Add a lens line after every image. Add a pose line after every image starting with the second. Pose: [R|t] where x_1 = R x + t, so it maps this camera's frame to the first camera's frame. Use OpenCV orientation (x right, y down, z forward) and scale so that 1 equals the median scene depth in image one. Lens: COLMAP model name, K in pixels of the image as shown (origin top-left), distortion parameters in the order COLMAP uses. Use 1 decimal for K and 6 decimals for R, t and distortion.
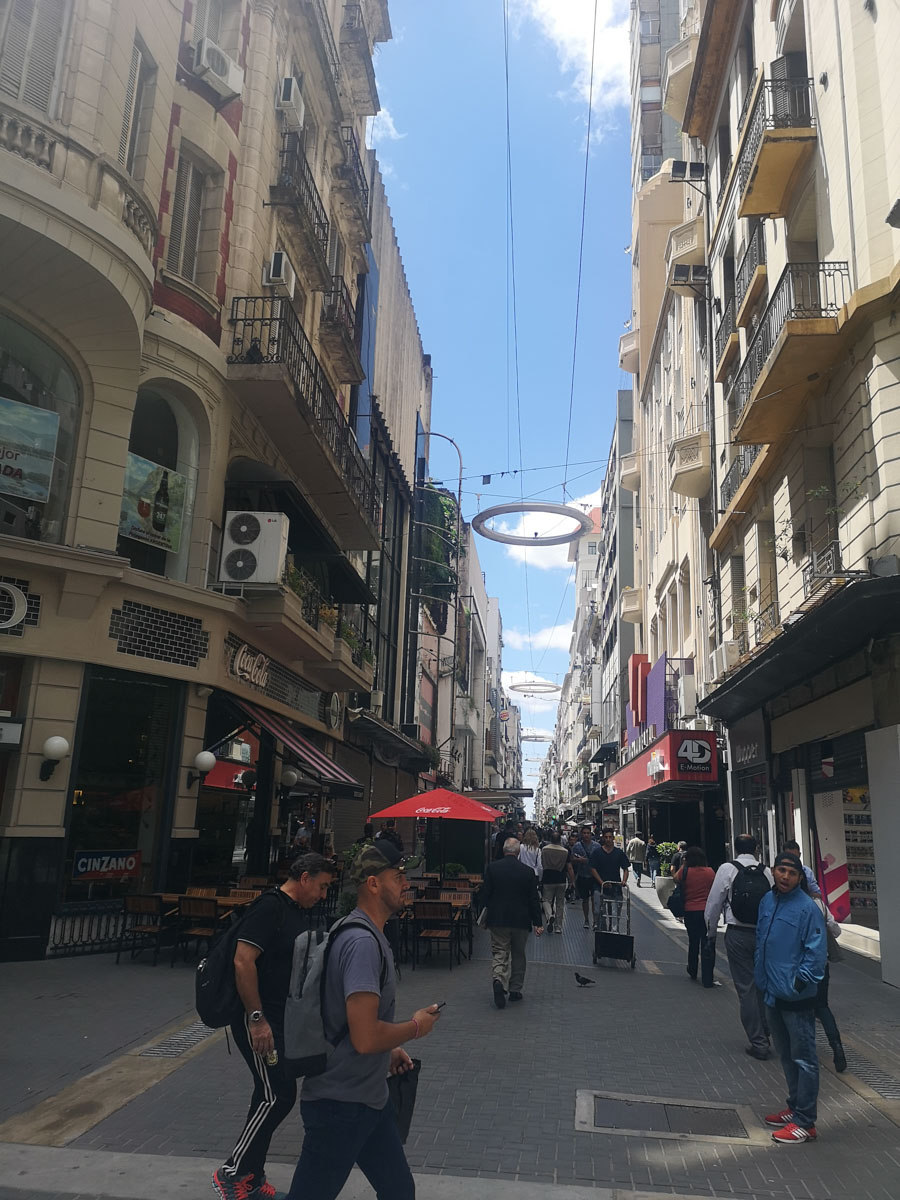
lens RADIAL K [[917.6, 0, 449.5], [0, 917.6, 597.7], [0, 0, 1]] dist [0.048645, -0.003418]
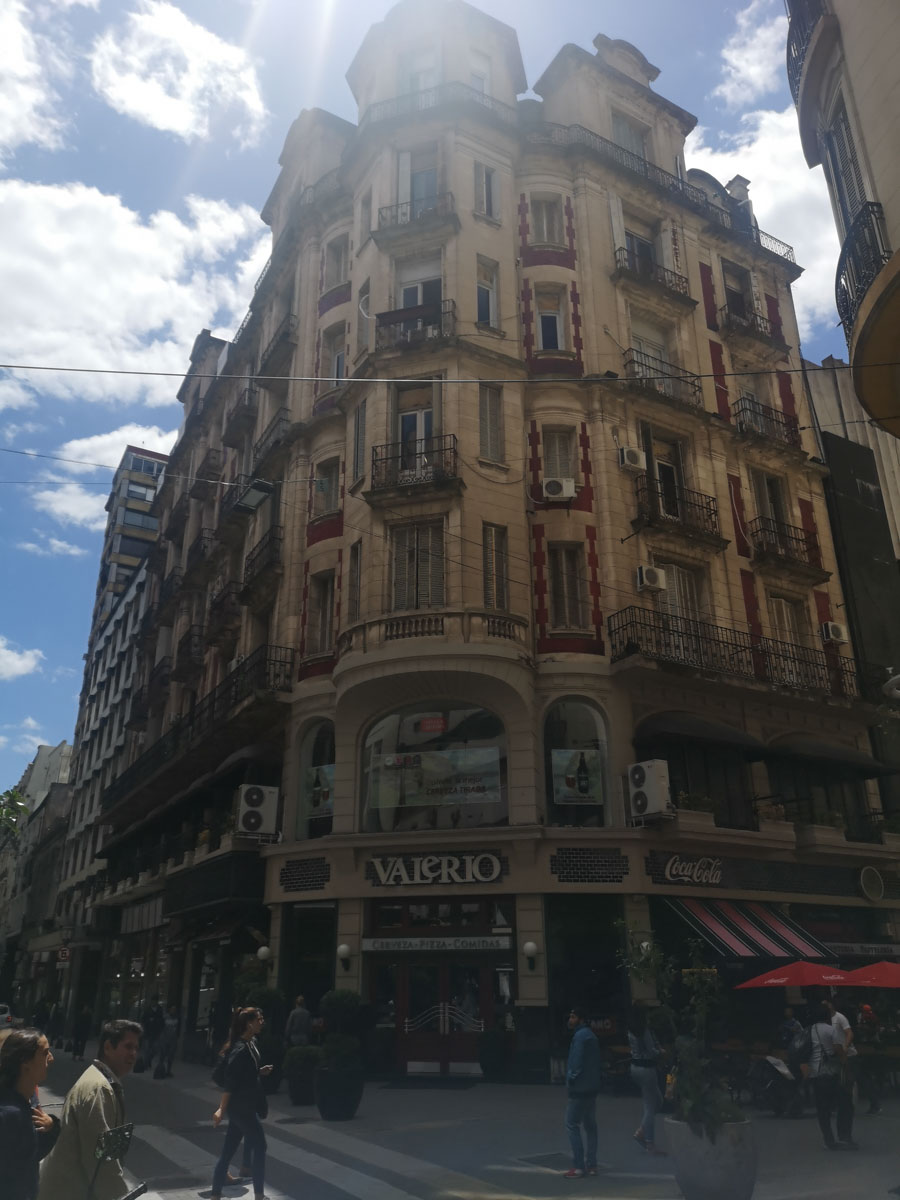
lens RADIAL K [[917.6, 0, 448.8], [0, 917.6, 599.6], [0, 0, 1]] dist [0.048645, -0.003418]
pose [[0.576534, -0.348789, -0.738888, 0.807222], [0.218743, 0.937188, -0.271717, -0.007467], [0.787249, -0.004973, 0.616615, -0.123283]]
